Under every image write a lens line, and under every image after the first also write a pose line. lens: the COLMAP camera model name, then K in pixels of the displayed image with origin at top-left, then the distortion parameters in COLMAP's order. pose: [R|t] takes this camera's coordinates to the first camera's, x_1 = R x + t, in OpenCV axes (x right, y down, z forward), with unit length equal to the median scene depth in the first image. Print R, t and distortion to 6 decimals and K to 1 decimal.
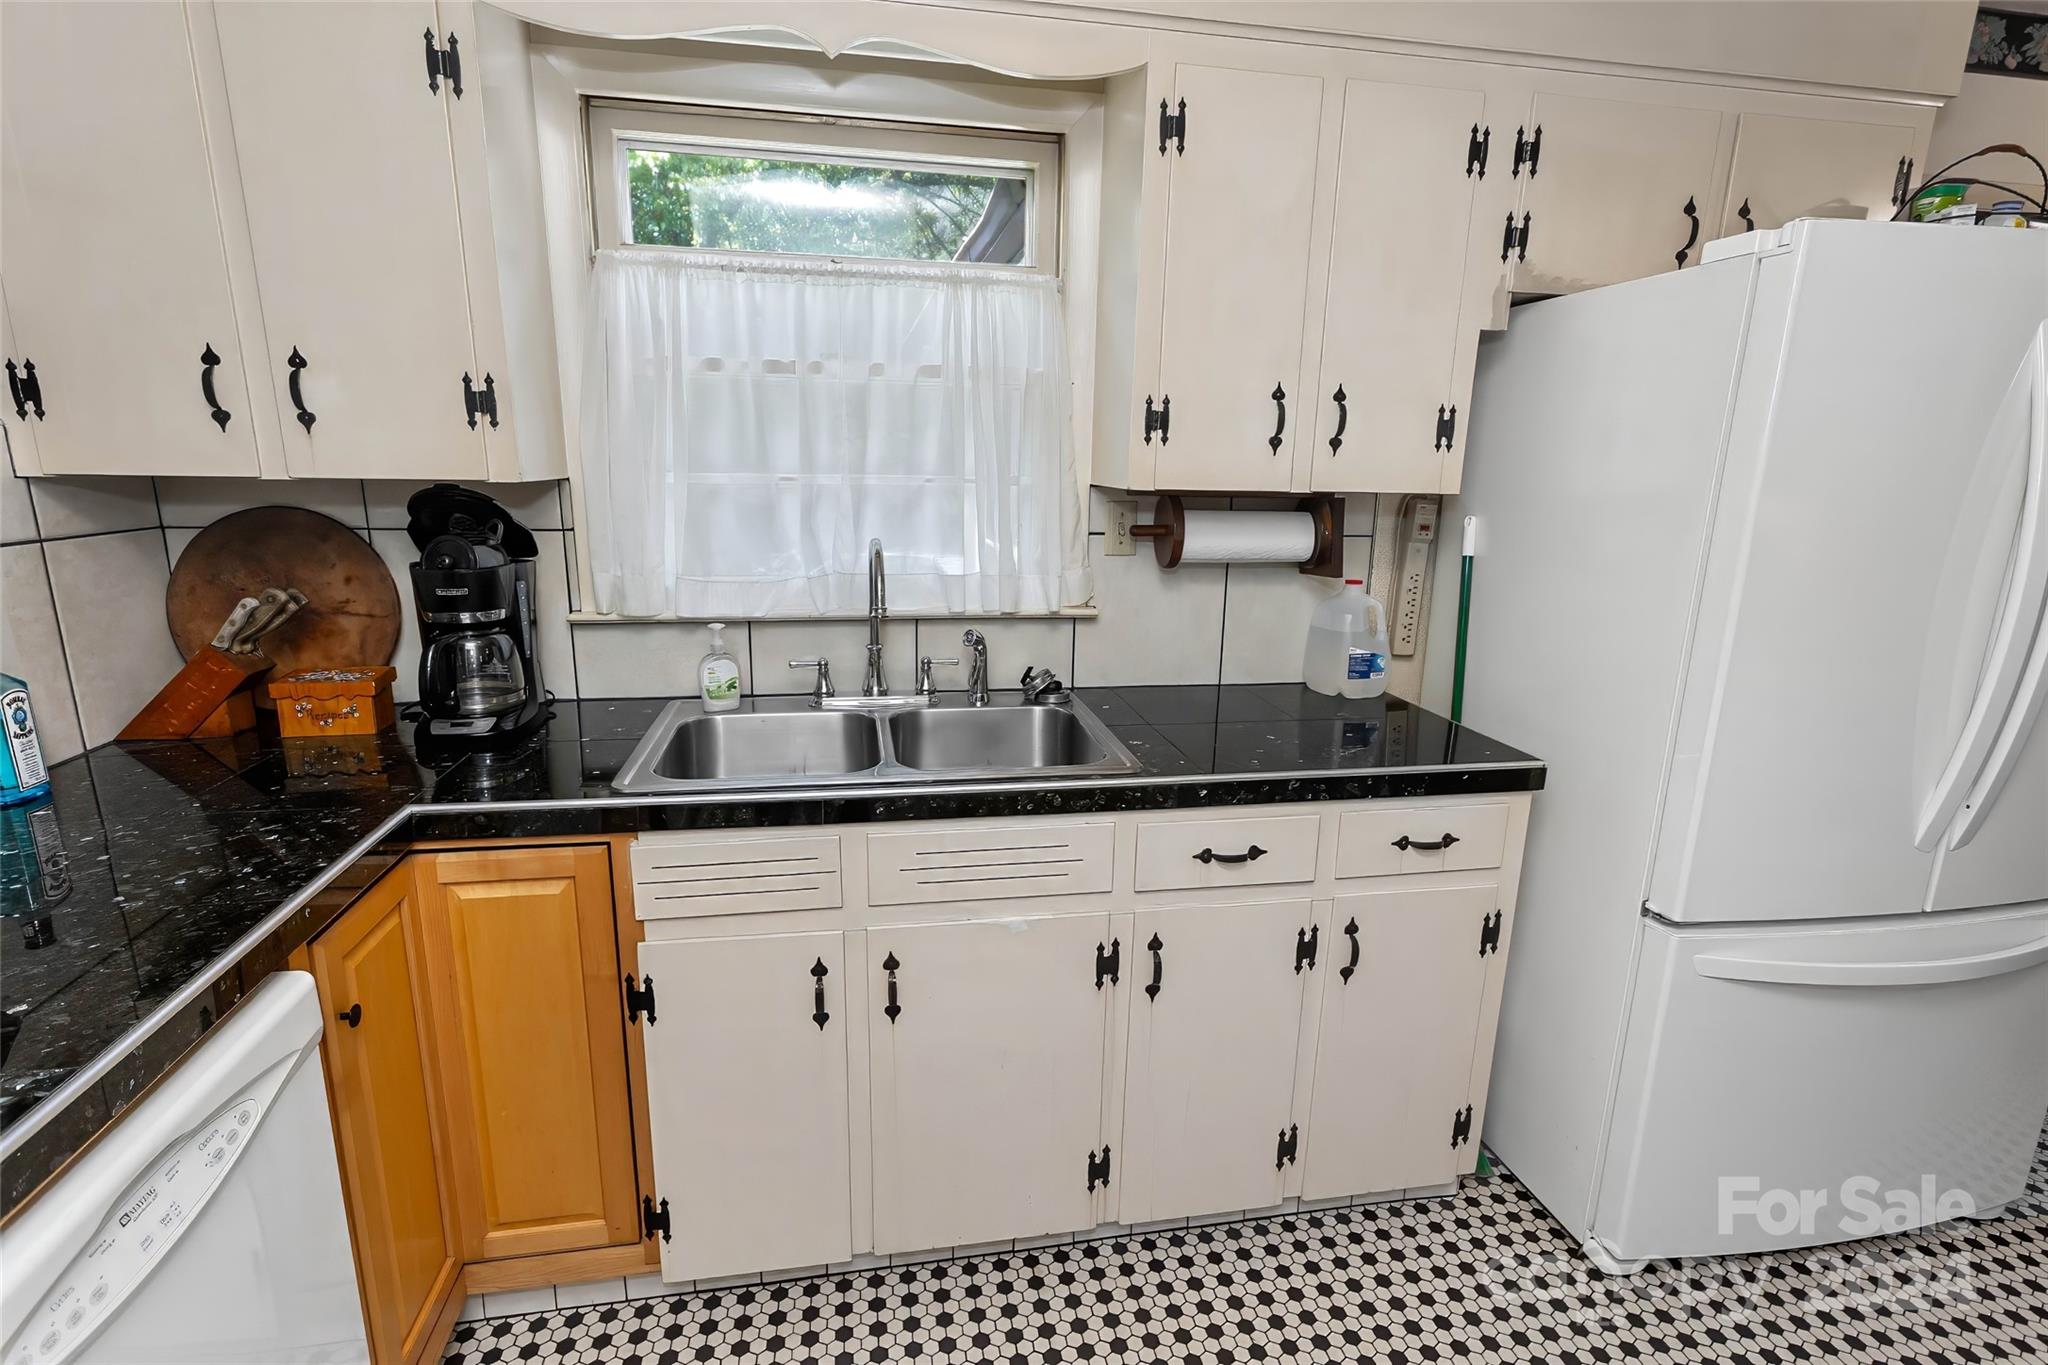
lens RADIAL K [[968.8, 0, 1022.6], [0, 968.8, 685.1], [0, 0, 1]] dist [-0.004045, 0.001467]
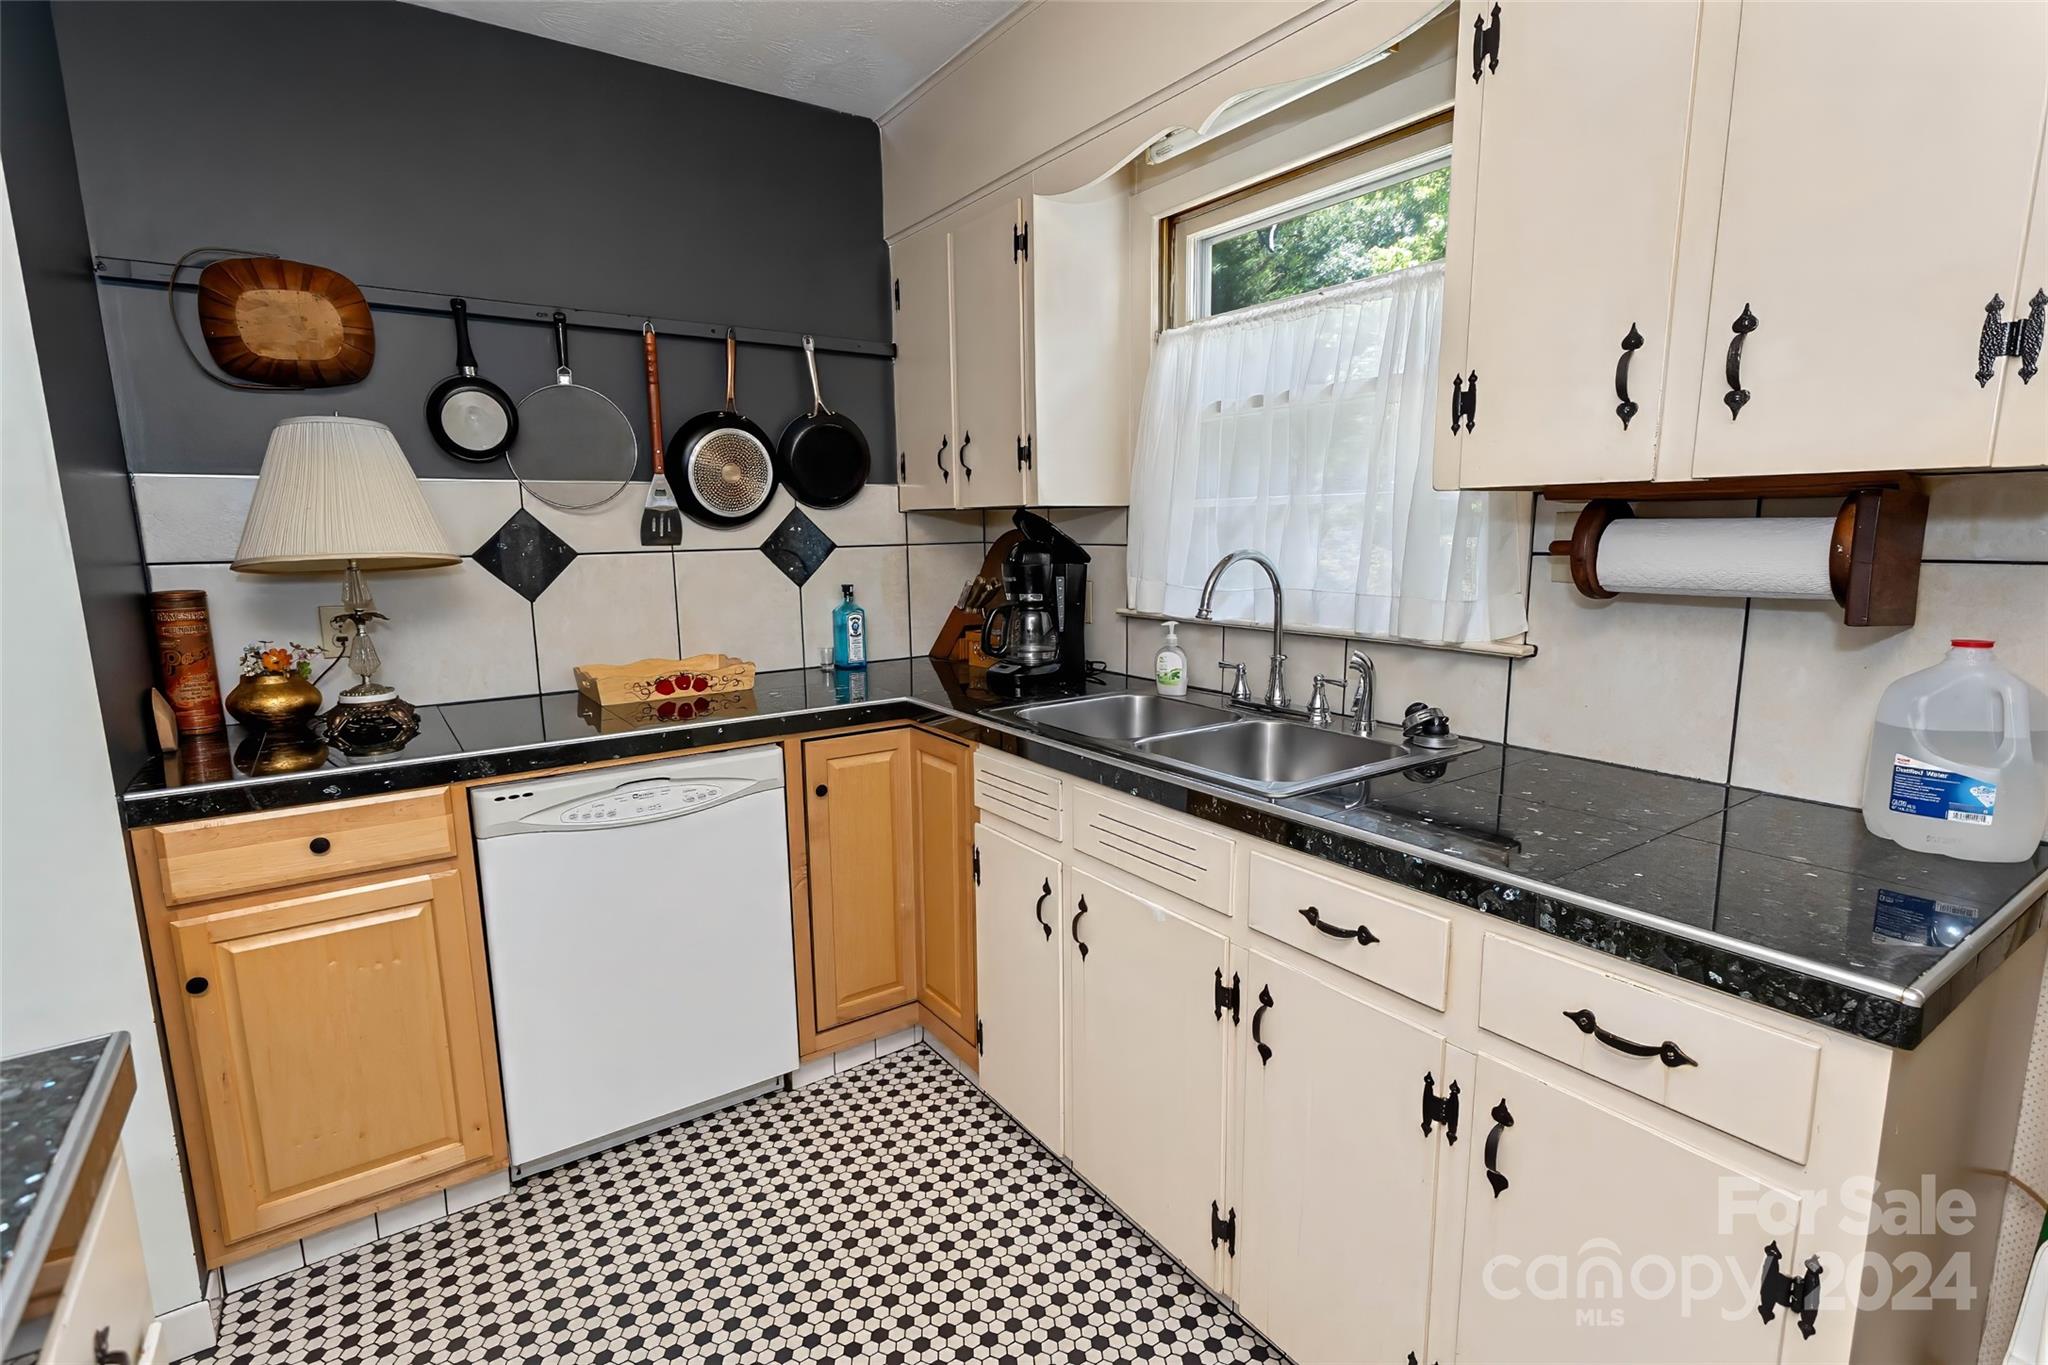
lens RADIAL K [[968.8, 0, 1021.4], [0, 968.8, 686.7], [0, 0, 1]] dist [-0.004045, 0.001467]
pose [[0.411074, 0.127547, -0.902635, 0.685312], [-0.189027, 0.980569, 0.052473, -0.011661], [0.891789, 0.149052, 0.427196, 0.328698]]
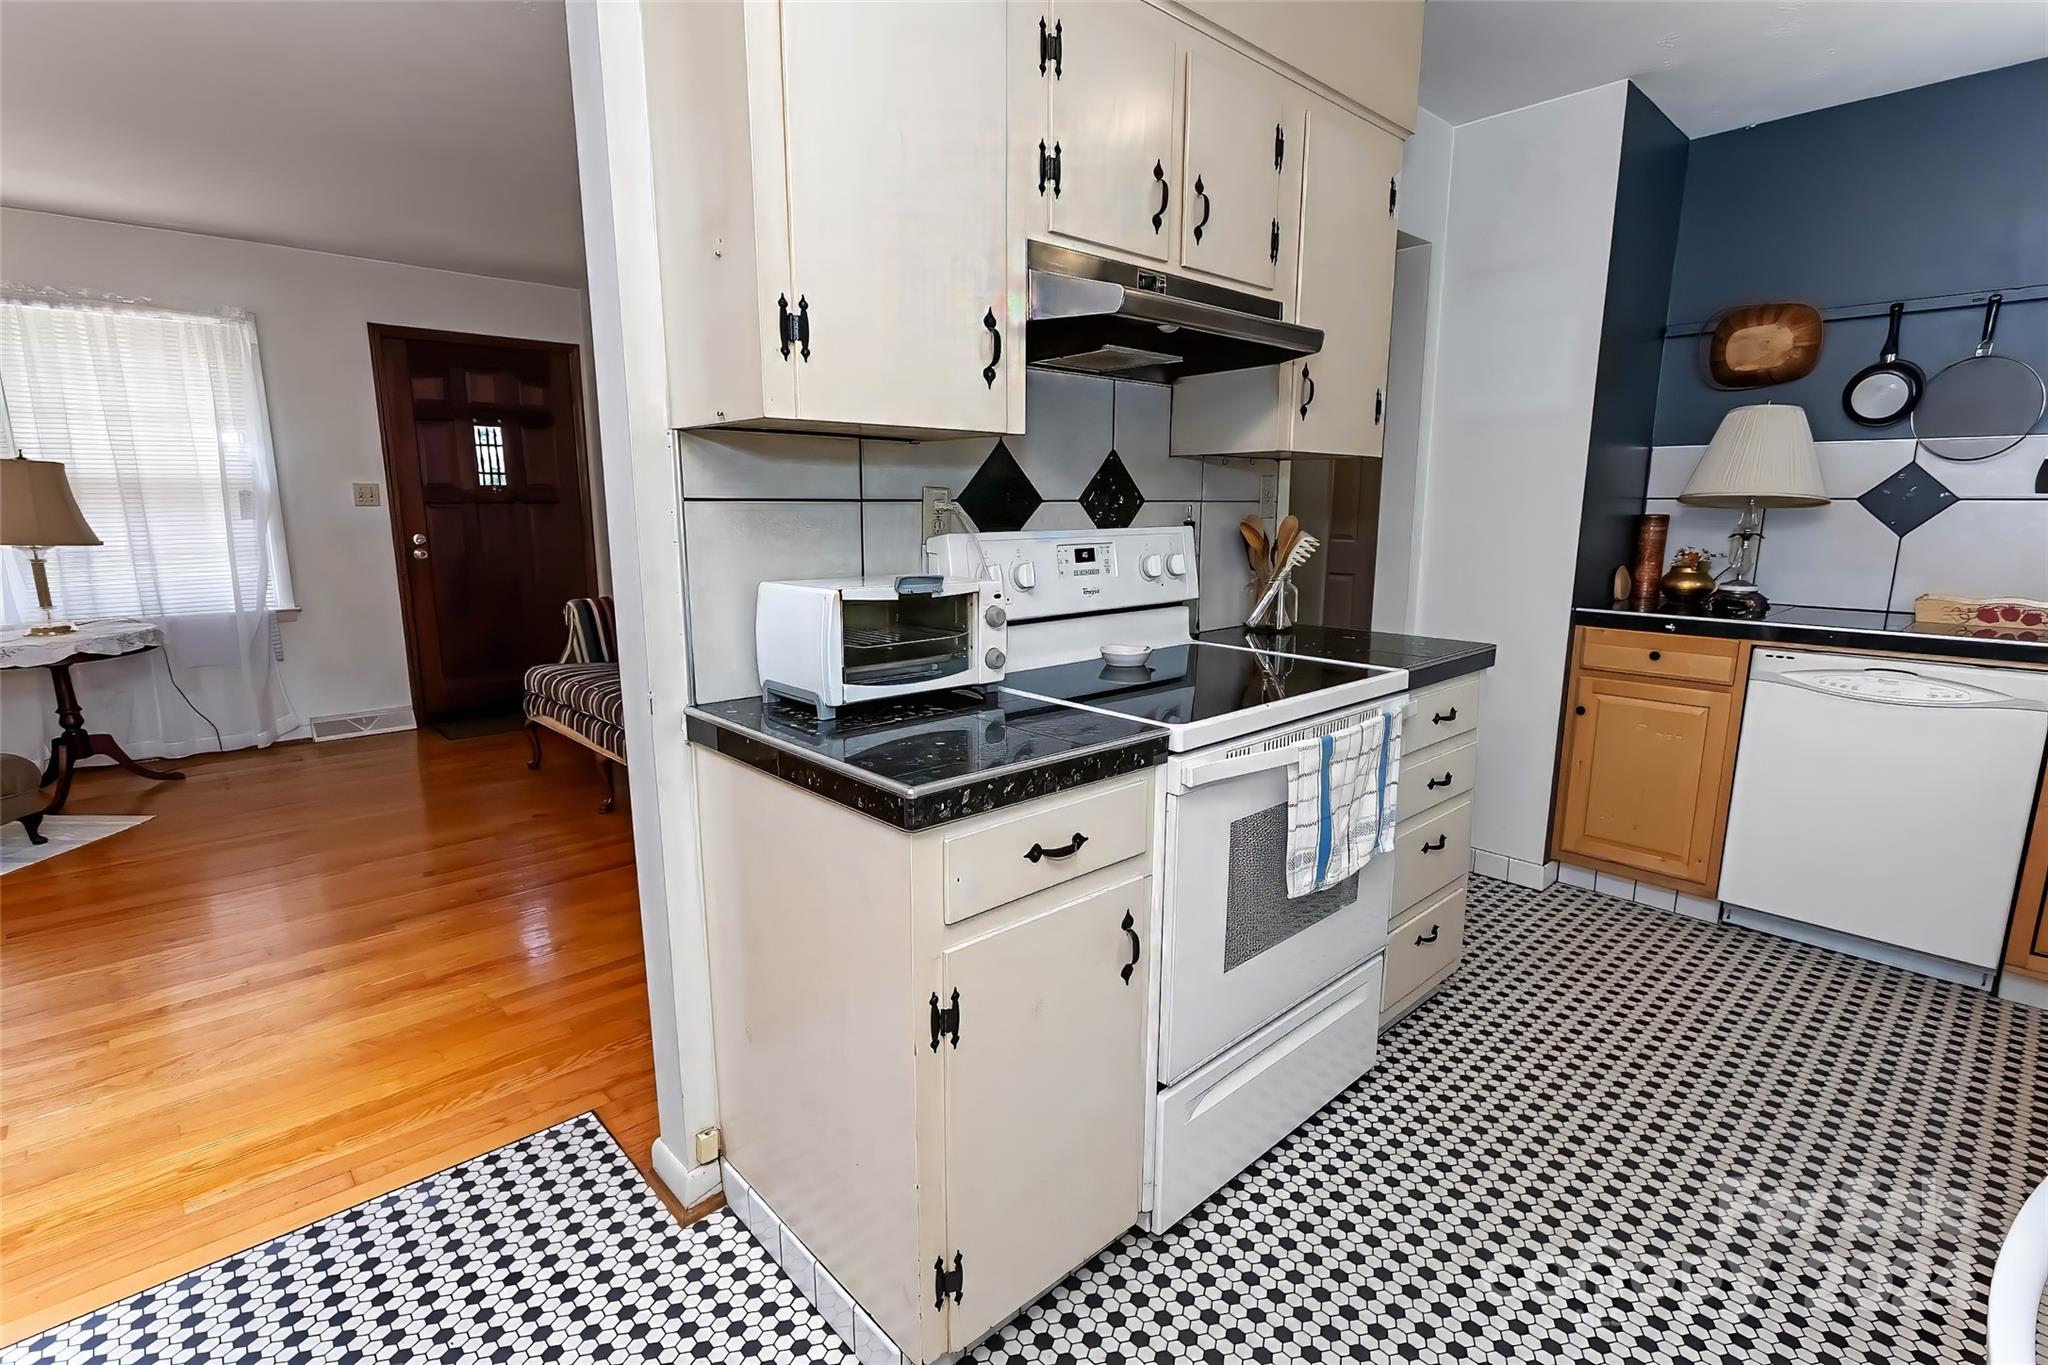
lens RADIAL K [[968.8, 0, 1025.4], [0, 968.8, 690.0], [0, 0, 1]] dist [-0.004045, 0.001467]
pose [[-0.850549, 0.088158, -0.518454, 1.314200], [-0.131842, 0.918621, 0.372495, -0.099514], [0.509101, 0.385179, -0.769709, 0.848500]]
